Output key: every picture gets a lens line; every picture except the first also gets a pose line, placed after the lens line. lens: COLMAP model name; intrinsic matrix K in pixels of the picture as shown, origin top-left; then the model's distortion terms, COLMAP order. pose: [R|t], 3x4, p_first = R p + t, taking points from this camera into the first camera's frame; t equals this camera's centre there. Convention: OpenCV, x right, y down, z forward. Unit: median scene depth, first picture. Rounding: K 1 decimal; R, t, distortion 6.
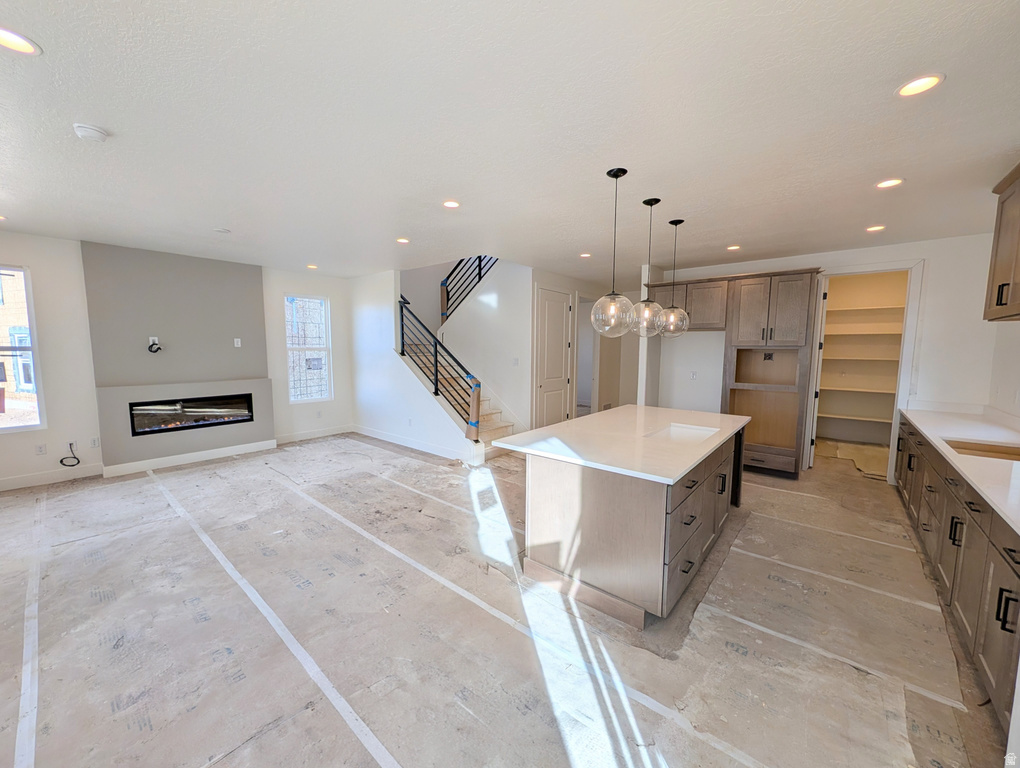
lens RADIAL K [[393.0, 0, 512.4], [0, 393.0, 385.5], [0, 0, 1]] dist [0.001015, 0.000001]
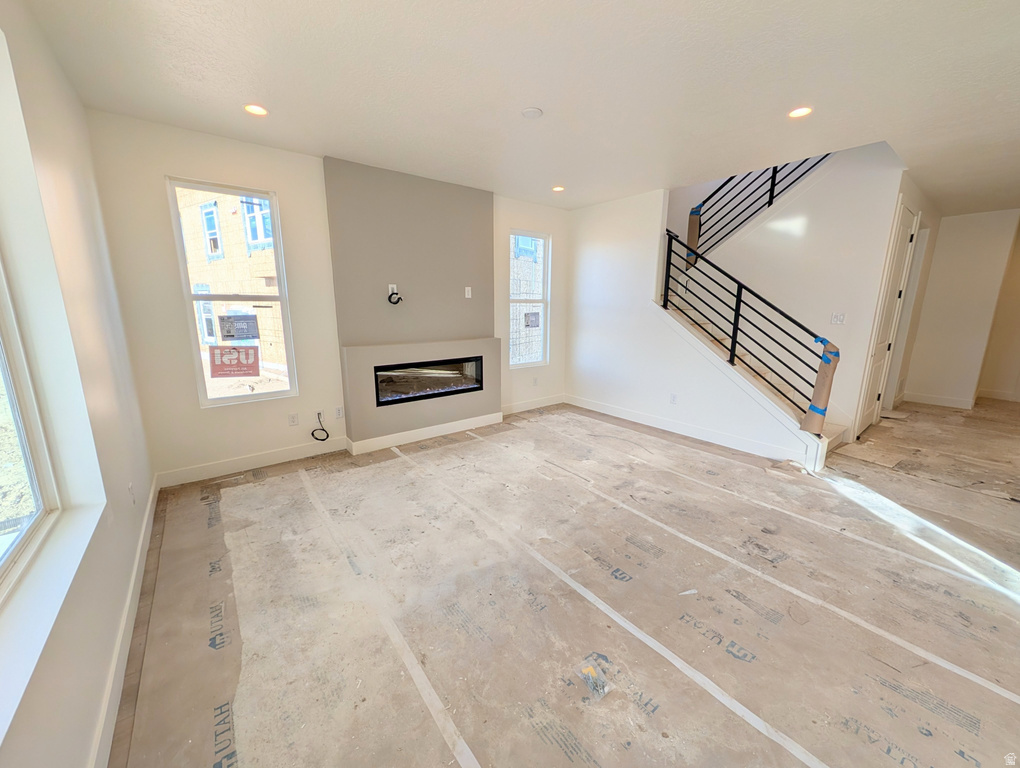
lens RADIAL K [[393.0, 0, 512.4], [0, 393.0, 385.5], [0, 0, 1]] dist [0.001015, 0.000001]
pose [[0.978590, 0.040041, -0.201888, -0.505980], [-0.018457, 0.994014, 0.107679, -0.009213], [0.204991, -0.101647, 0.973471, 0.249945]]
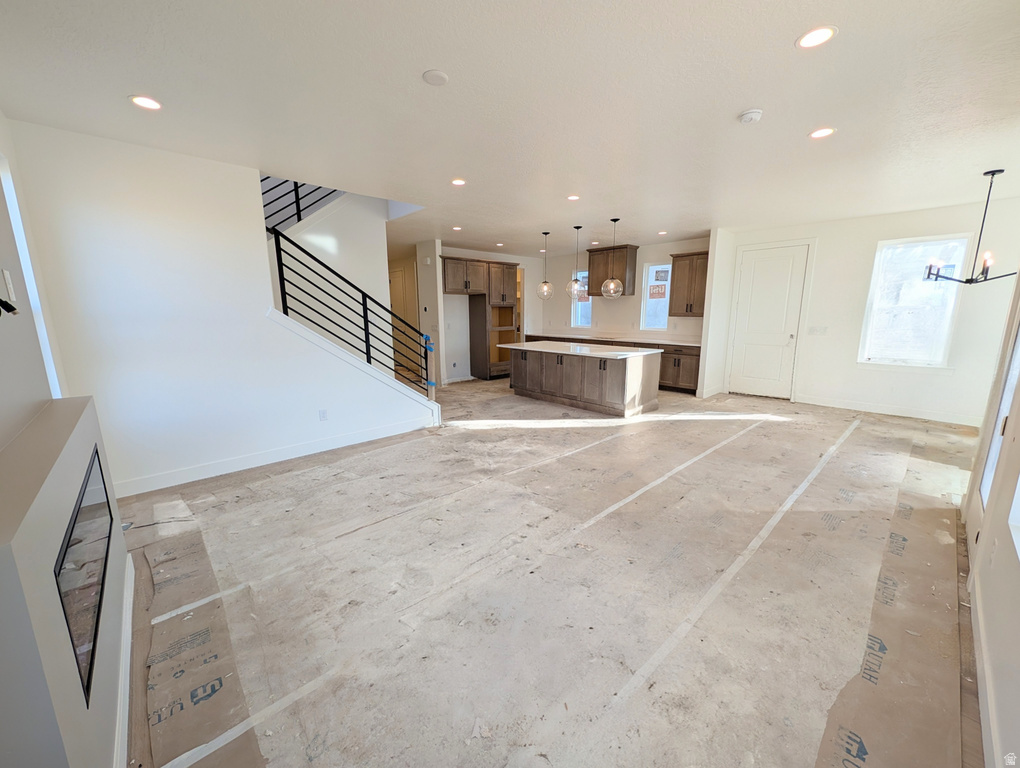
lens RADIAL K [[393.0, 0, 512.4], [0, 393.0, 385.5], [0, 0, 1]] dist [0.001015, 0.000001]
pose [[0.129238, -0.195256, 0.972200, -1.078553], [0.101604, 0.977869, 0.182888, -0.061475], [-0.986395, 0.075143, 0.146217, 0.695240]]
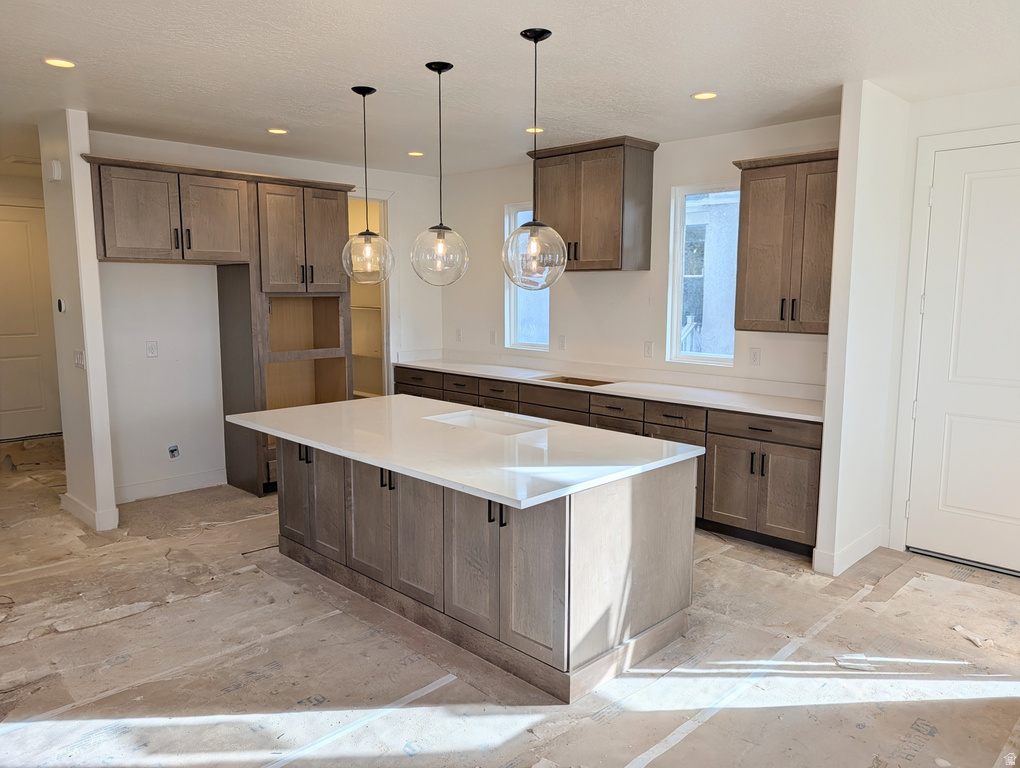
lens RADIAL K [[736.3, 0, 513.0], [0, 736.3, 383.1], [0, 0, 1]] dist [0.005314, -0.000968]
pose [[0.091140, -0.137300, 0.986328, -0.540353], [0.094336, 0.987186, 0.128702, -0.072836], [-0.991360, 0.081317, 0.102925, 0.513447]]
